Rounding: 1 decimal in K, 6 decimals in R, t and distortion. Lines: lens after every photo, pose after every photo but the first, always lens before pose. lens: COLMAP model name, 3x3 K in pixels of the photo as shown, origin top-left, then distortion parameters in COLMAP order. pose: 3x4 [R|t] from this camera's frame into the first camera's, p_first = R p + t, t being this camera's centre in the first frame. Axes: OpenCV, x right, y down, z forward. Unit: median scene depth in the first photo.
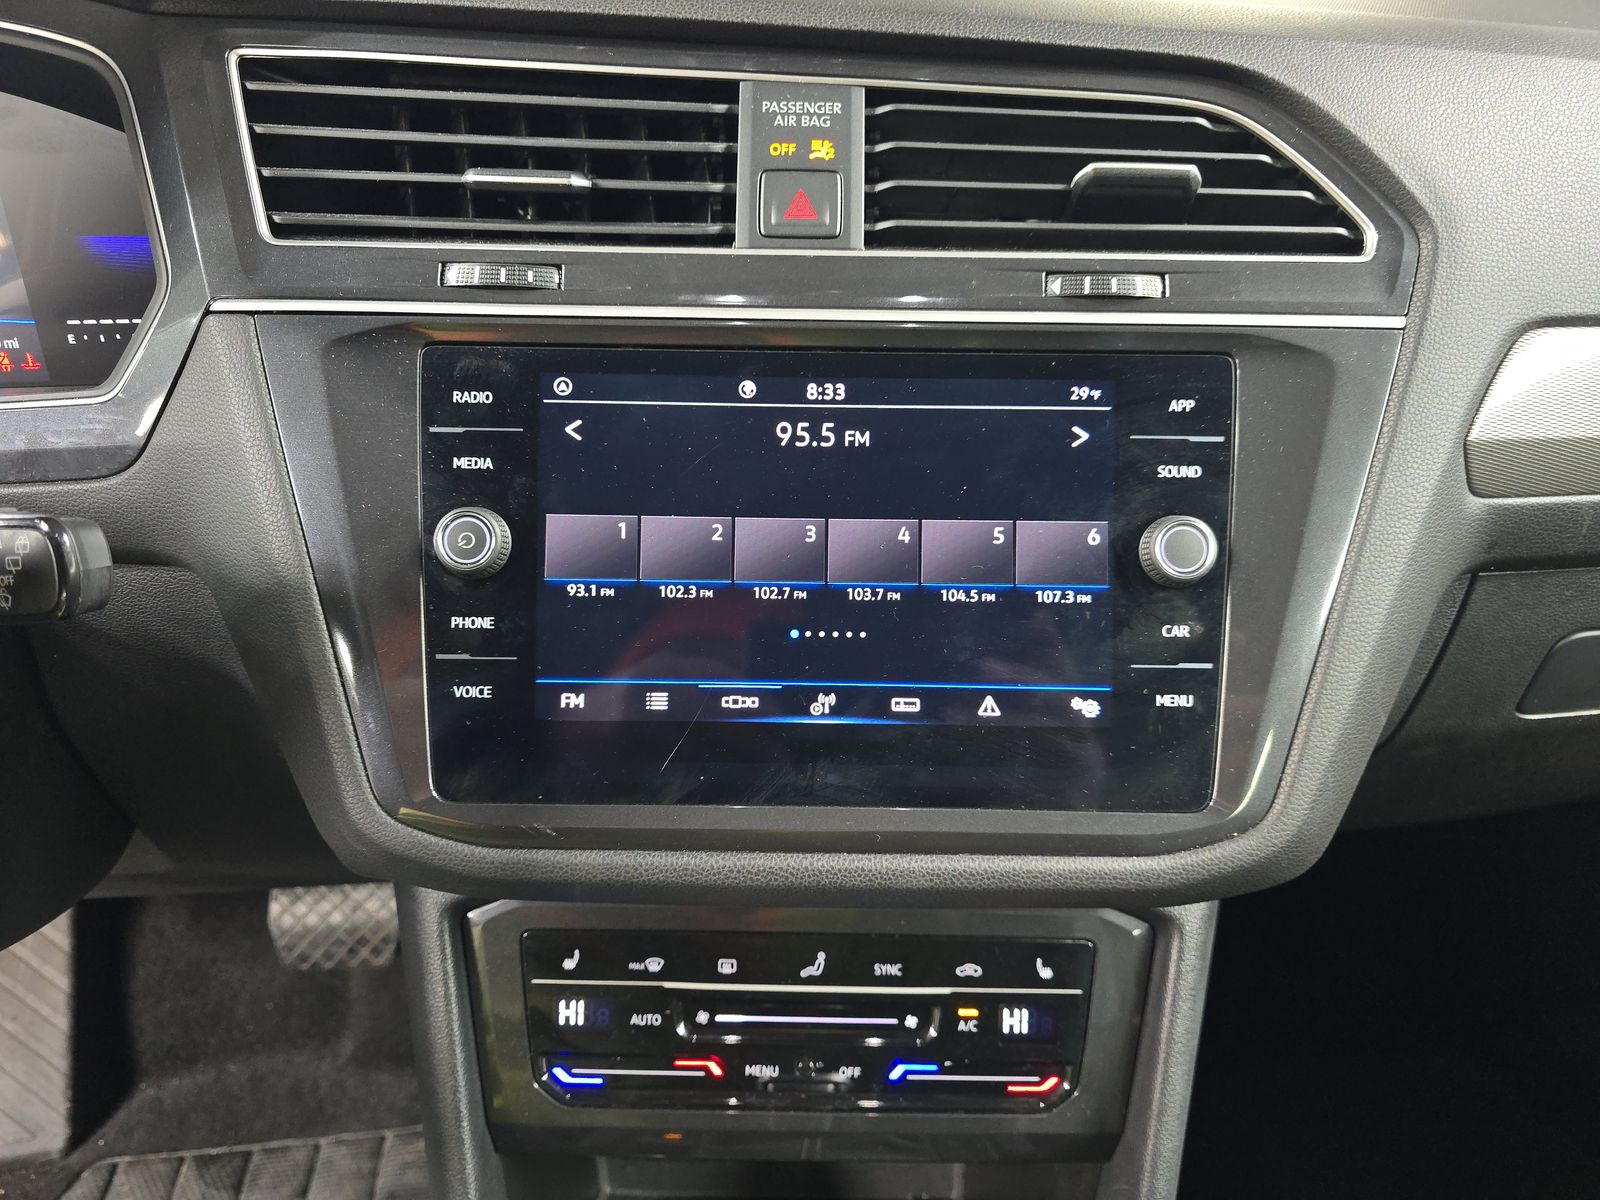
lens RADIAL K [[1065.8, 0, 801.1], [0, 1065.8, 601.3], [0, 0, 1]] dist [0.009033, -0.015536]
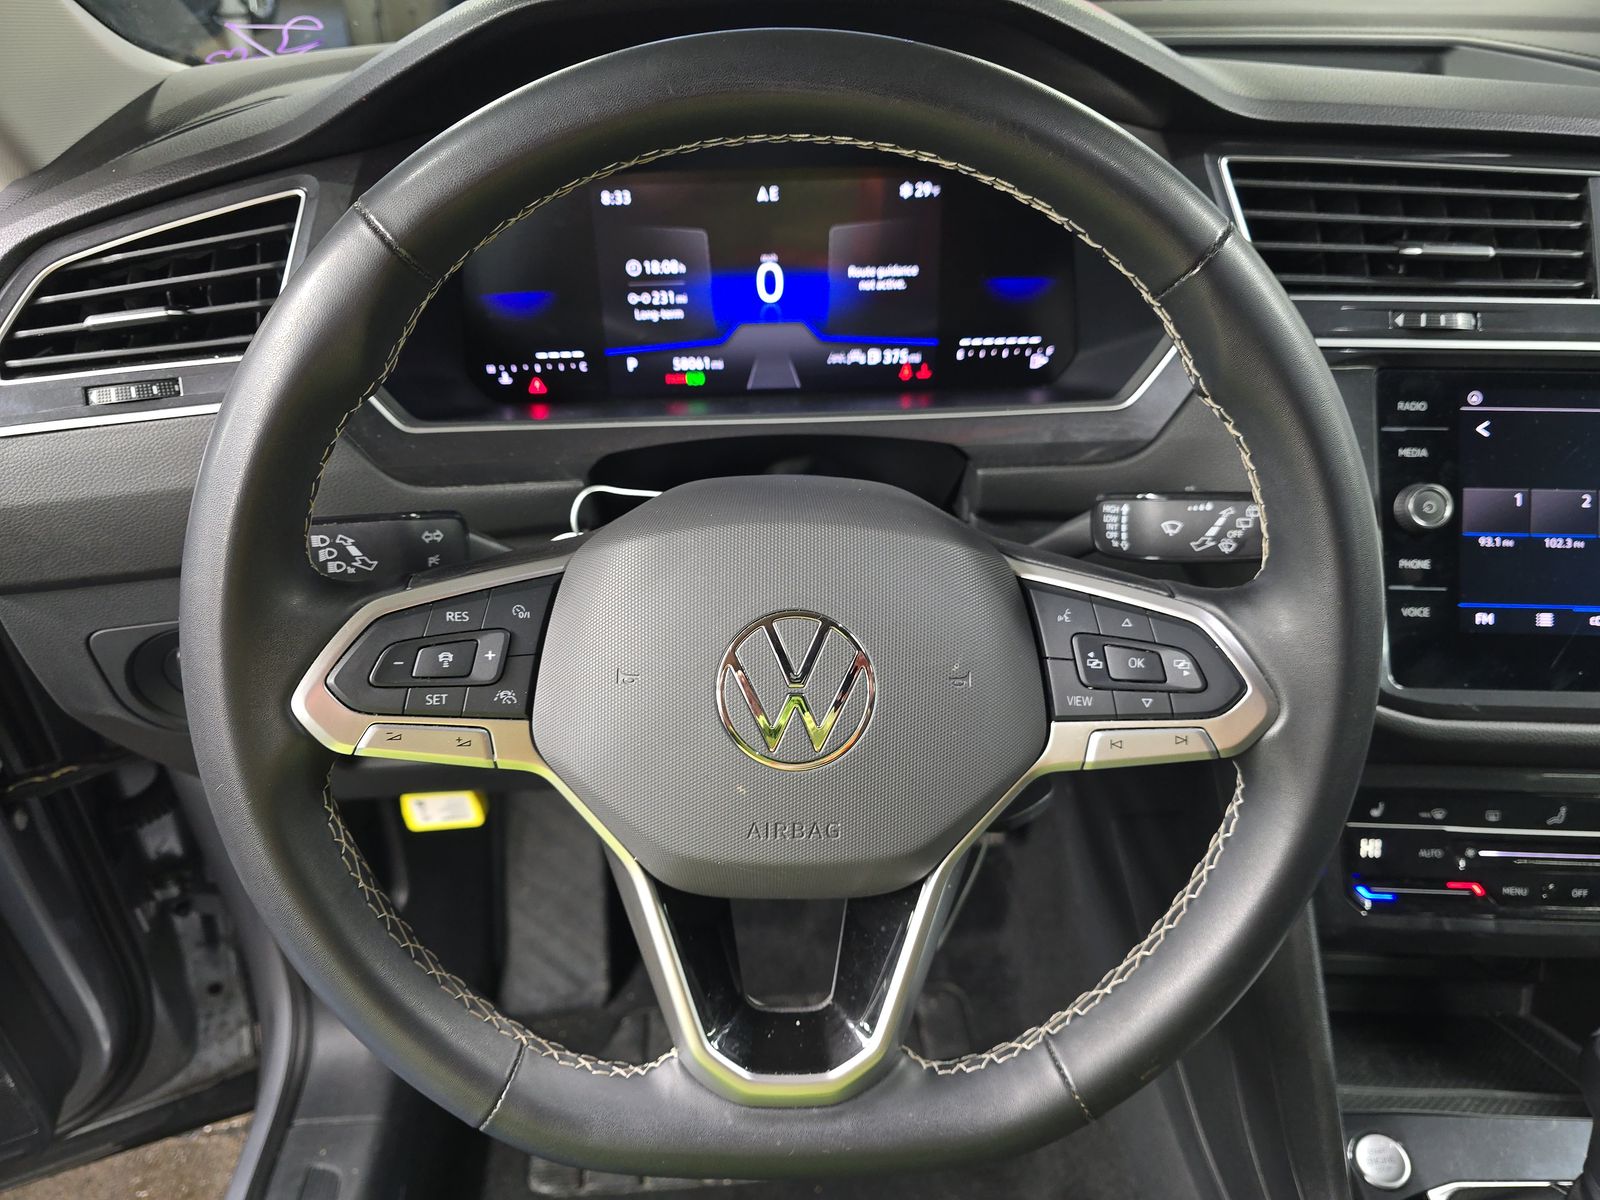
lens RADIAL K [[1065.8, 0, 780.3], [0, 1065.8, 610.7], [0, 0, 1]] dist [0.009033, -0.015536]
pose [[0.998825, 0.006358, -0.048033, -1.072216], [-0.003977, 0.998766, 0.049497, 0.014329], [0.048289, -0.049248, 0.997619, -0.472010]]
